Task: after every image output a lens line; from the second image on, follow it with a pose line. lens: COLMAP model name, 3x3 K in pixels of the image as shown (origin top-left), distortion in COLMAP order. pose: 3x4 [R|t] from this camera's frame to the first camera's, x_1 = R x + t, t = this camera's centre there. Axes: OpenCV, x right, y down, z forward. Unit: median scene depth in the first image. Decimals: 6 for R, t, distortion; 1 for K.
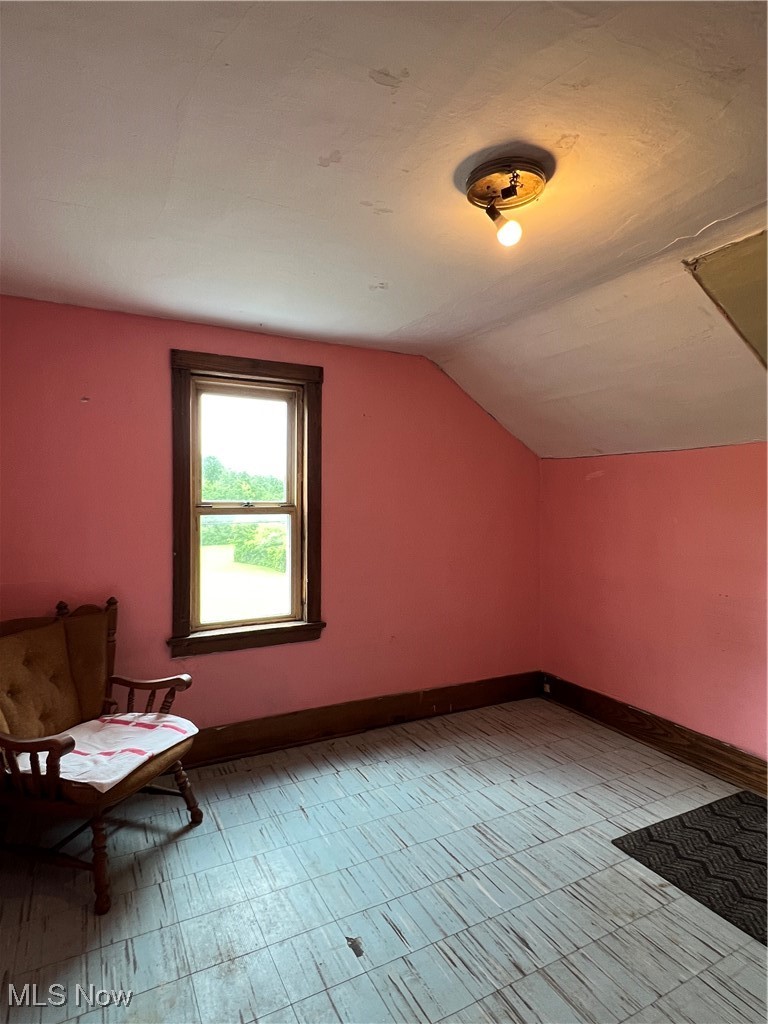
lens RADIAL K [[554.5, 0, 380.4], [0, 554.5, 512.8], [0, 0, 1]] dist [-0.003933, -0.000441]
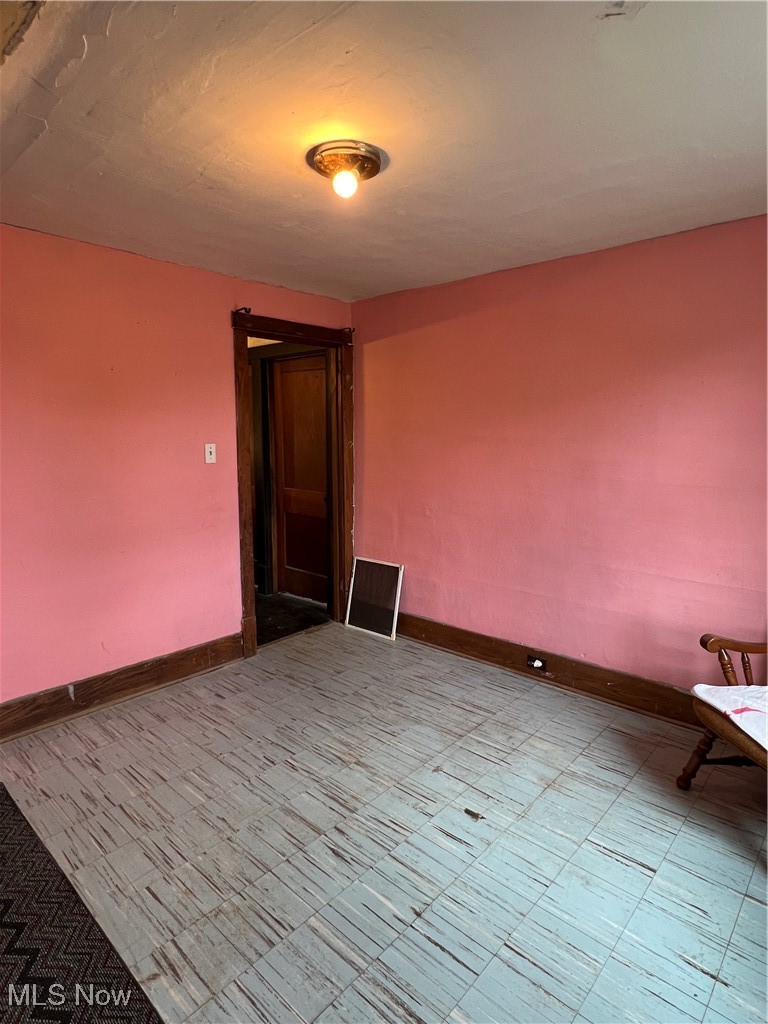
lens RADIAL K [[554.5, 0, 382.7], [0, 554.5, 512.9], [0, 0, 1]] dist [-0.003933, -0.000441]
pose [[-0.934655, 0.050275, -0.351983, 0.517384], [-0.010011, 0.985839, 0.167395, -0.050095], [0.355414, 0.159981, -0.920916, 1.902686]]
